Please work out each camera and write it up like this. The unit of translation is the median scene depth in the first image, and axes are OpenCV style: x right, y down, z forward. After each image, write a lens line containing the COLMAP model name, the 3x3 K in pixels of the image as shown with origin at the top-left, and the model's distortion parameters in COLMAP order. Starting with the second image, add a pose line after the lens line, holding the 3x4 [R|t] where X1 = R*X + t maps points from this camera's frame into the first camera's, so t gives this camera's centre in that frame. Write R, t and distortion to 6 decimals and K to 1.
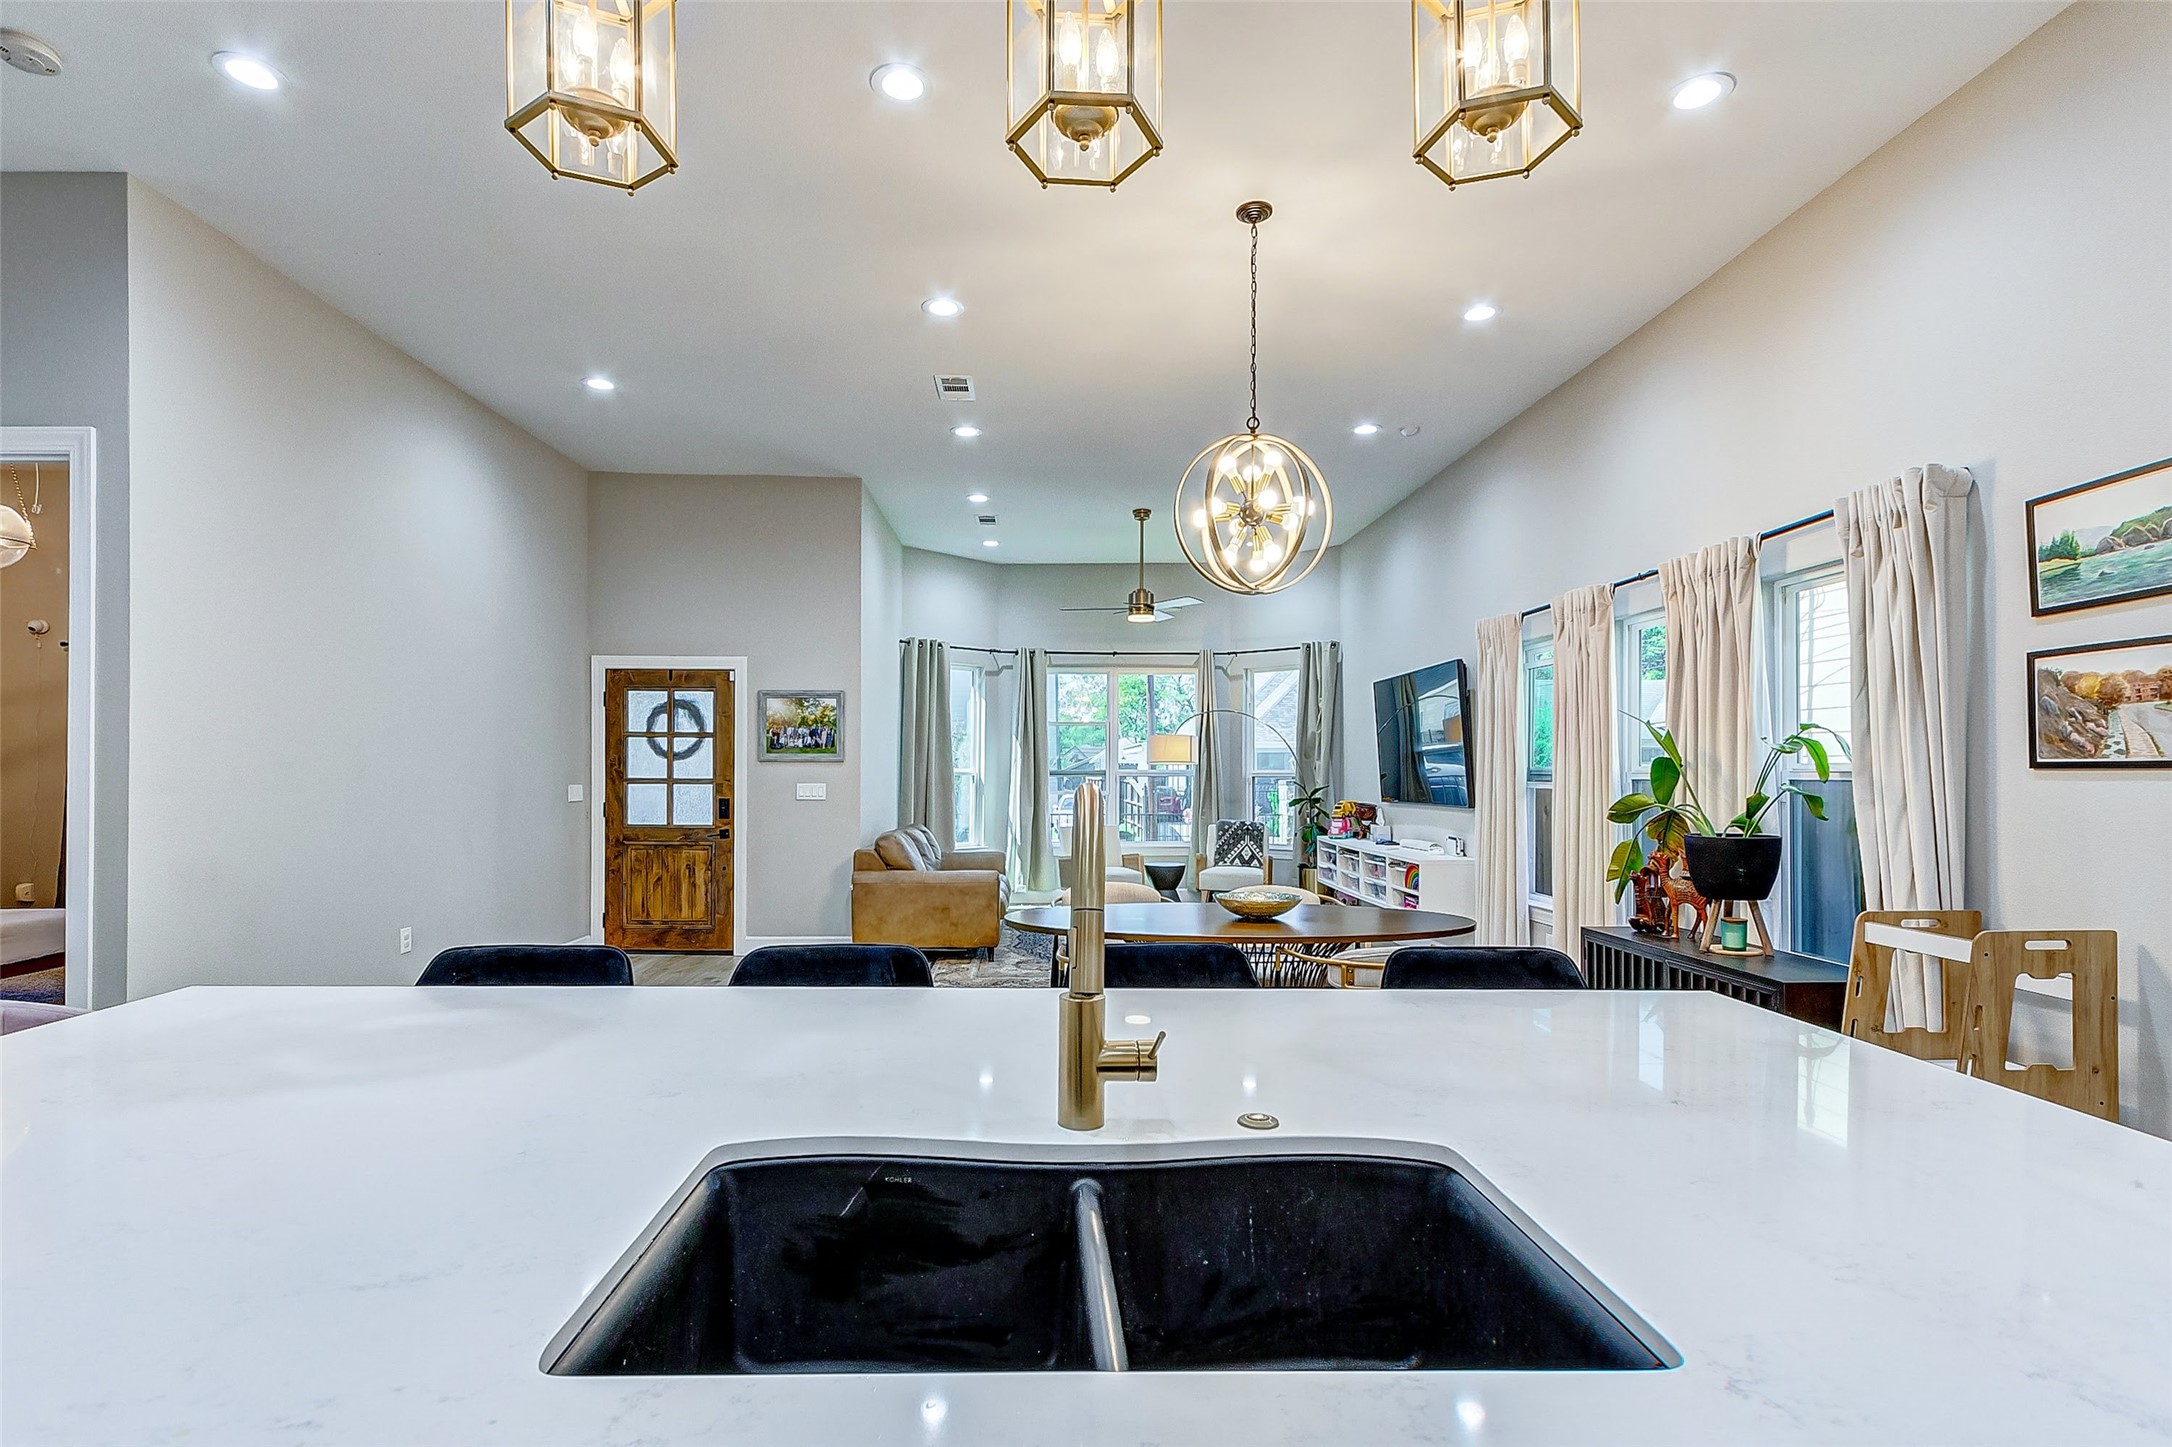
lens RADIAL K [[1049.3, 0, 1052.9], [0, 1049.3, 765.7], [0, 0, 1]] dist [0.009738, -0.001197]
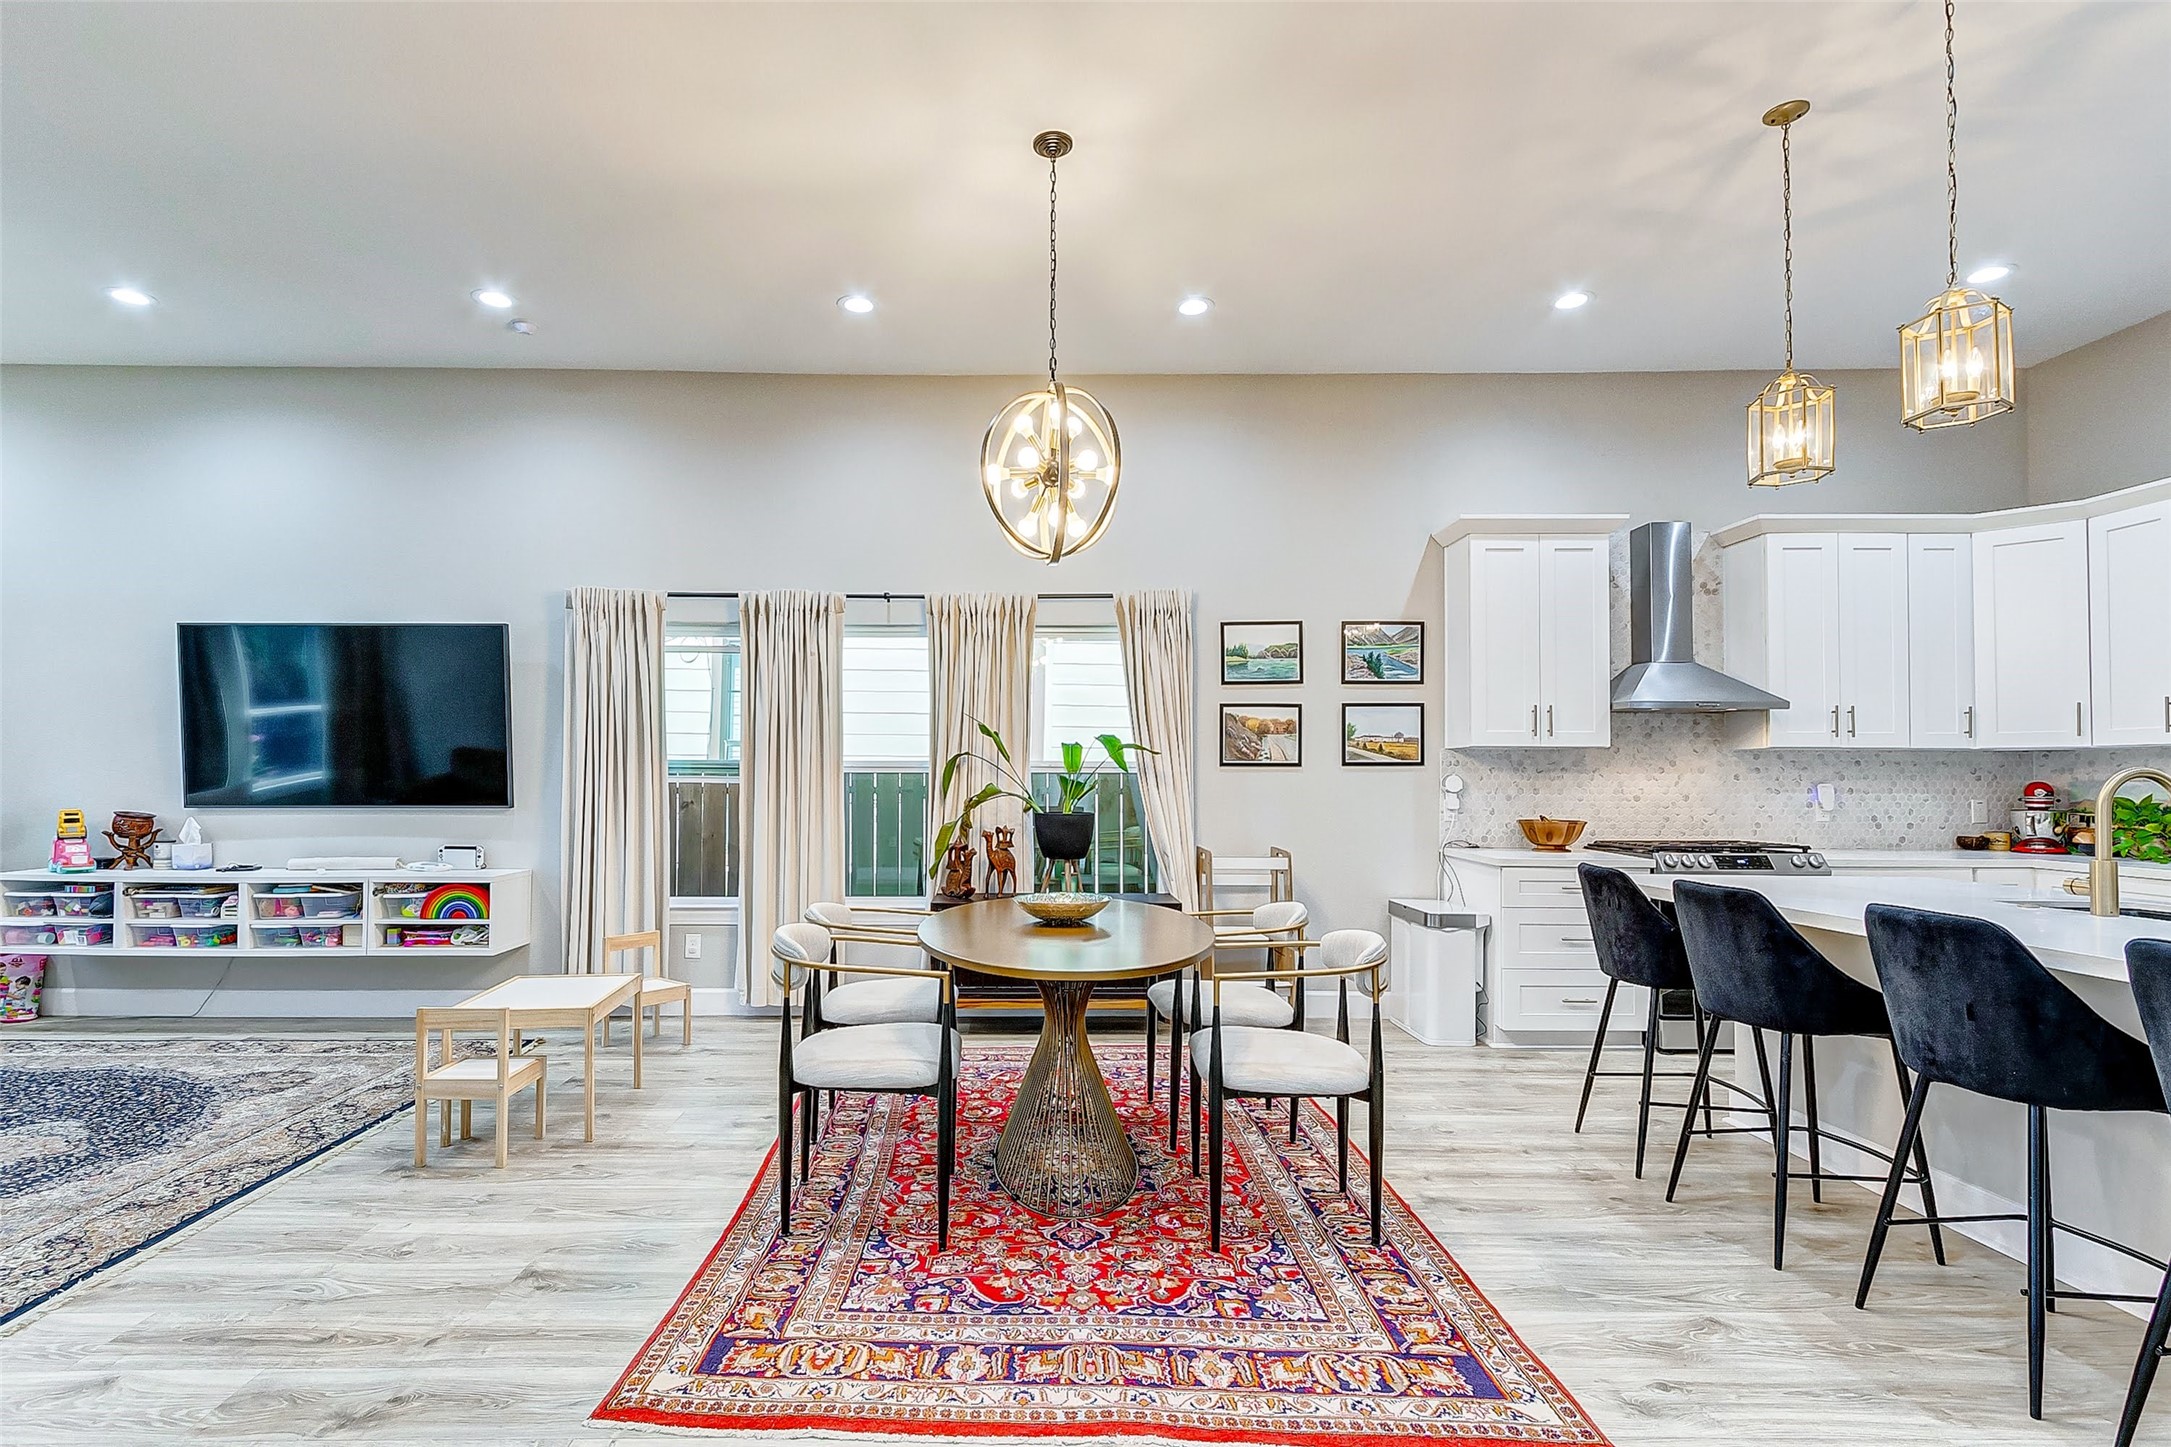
lens RADIAL K [[1017.9, 0, 1020.3], [0, 1017.9, 767.8], [0, 0, 1]] dist [0.017633, -0.008708]
pose [[0.006193, 0.014952, 0.999869, -0.355822], [-0.010810, 0.999831, -0.014884, 0.015360], [-0.999922, -0.010716, 0.006354, 0.537623]]
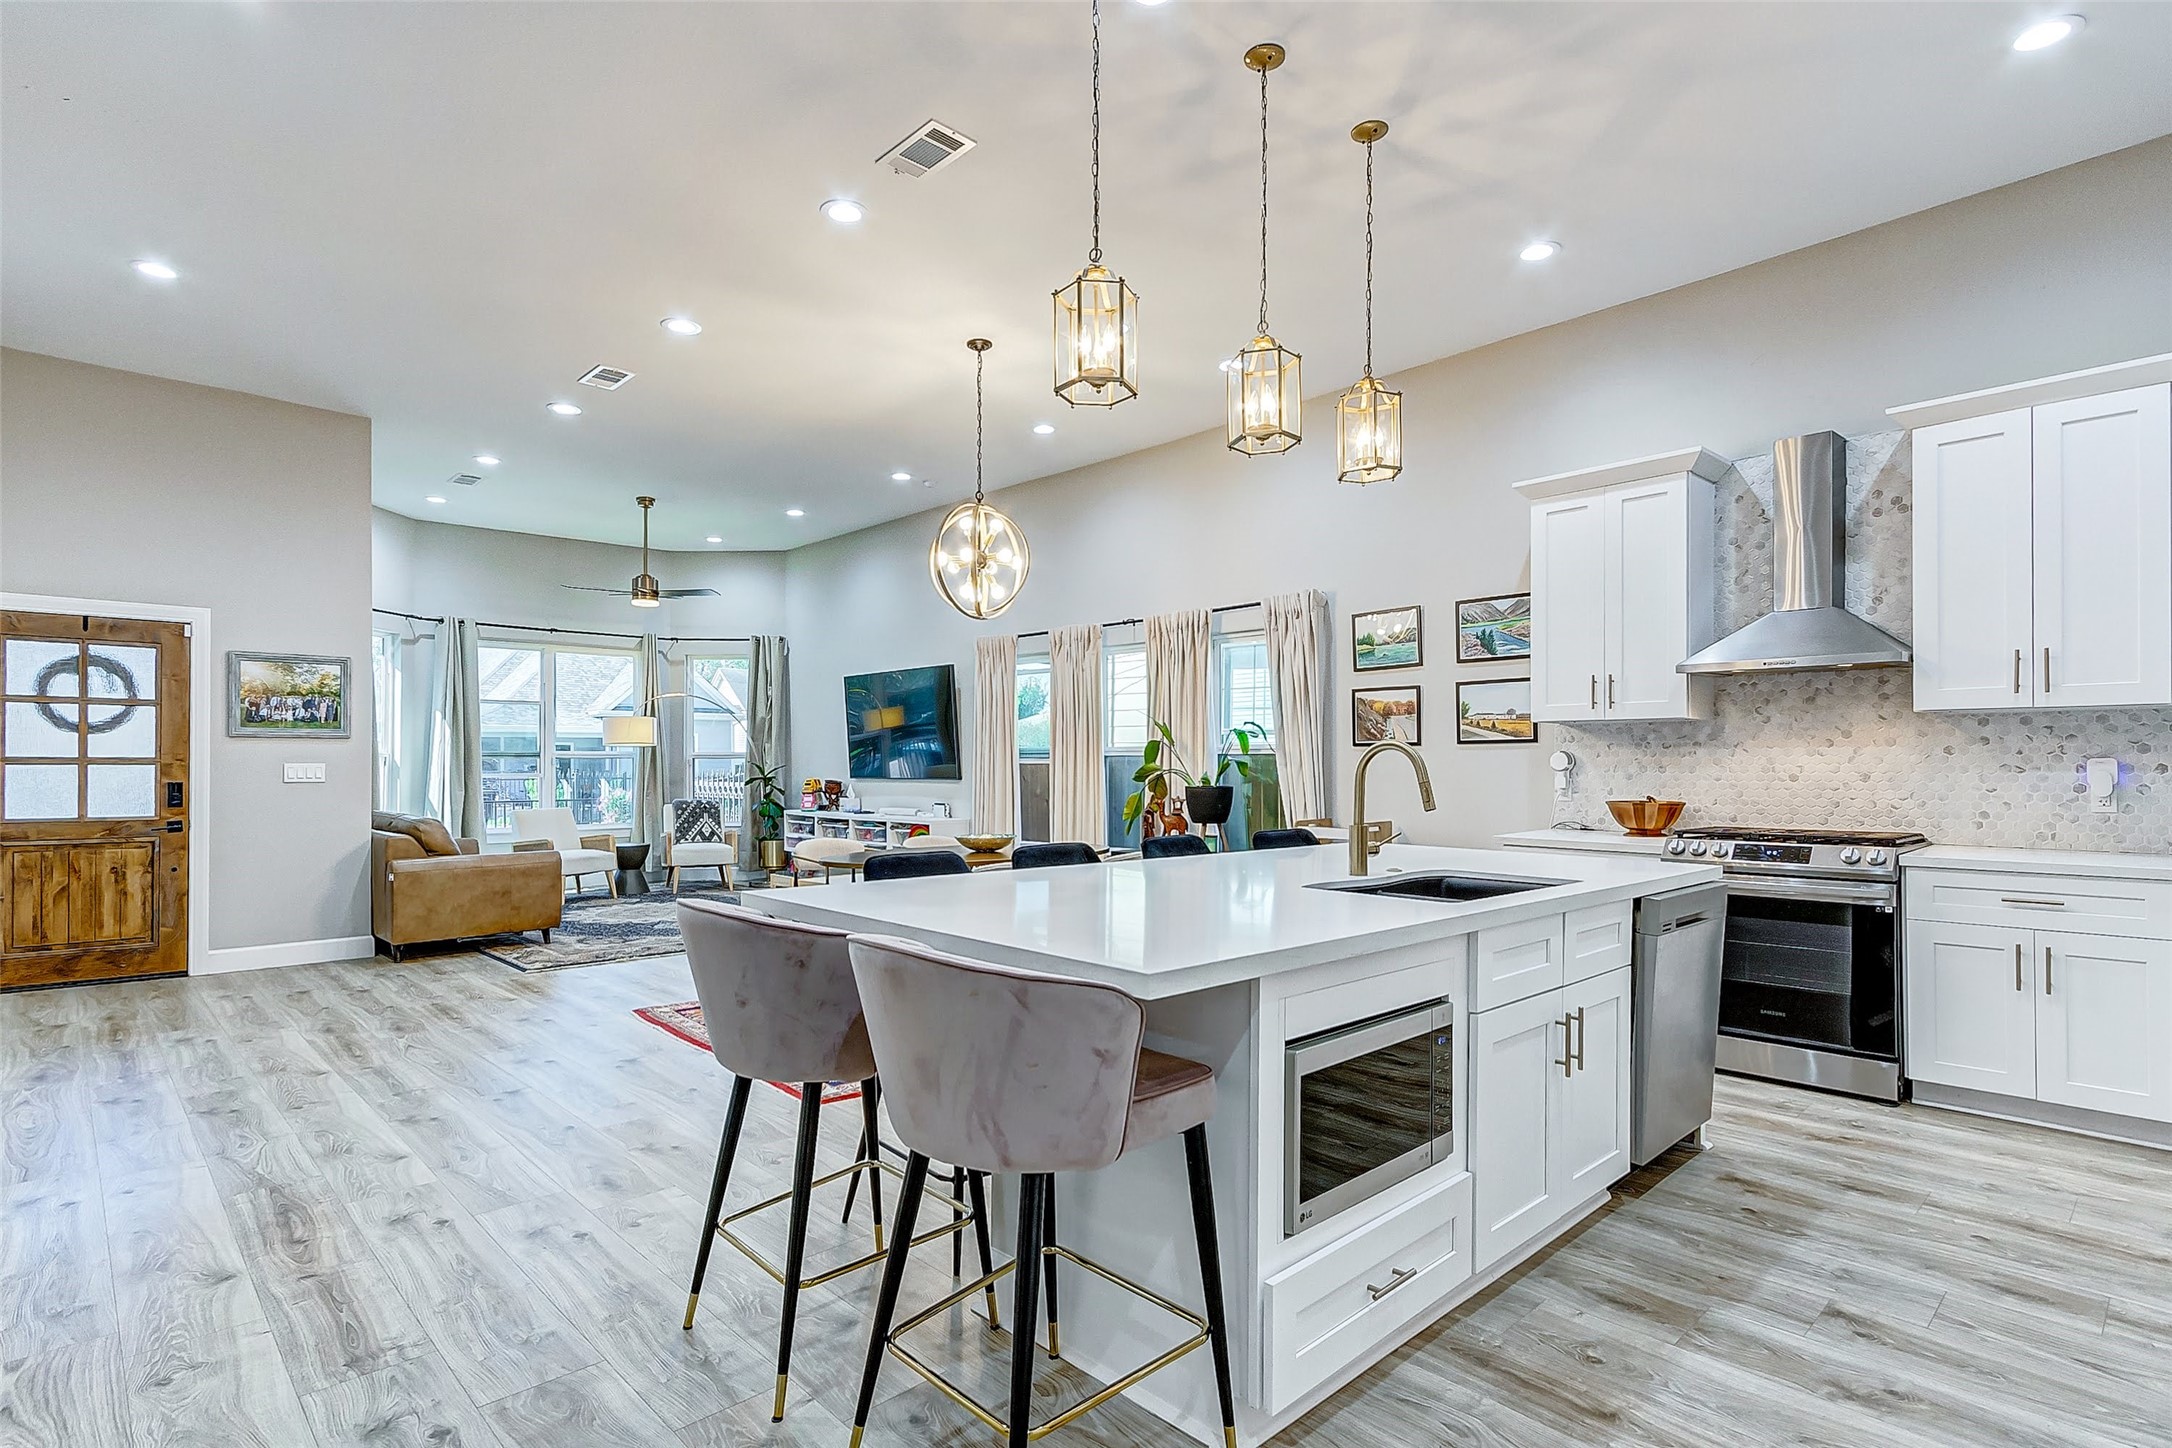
lens RADIAL K [[1075.2, 0, 1072.3], [0, 1075.2, 759.5], [0, 0, 1]] dist [-0.007764, 0.000321]
pose [[0.739352, -0.001237, 0.673318, -0.355739], [-0.001905, 0.999990, 0.003928, 0.009197], [-0.673317, -0.004187, 0.739342, -0.071865]]
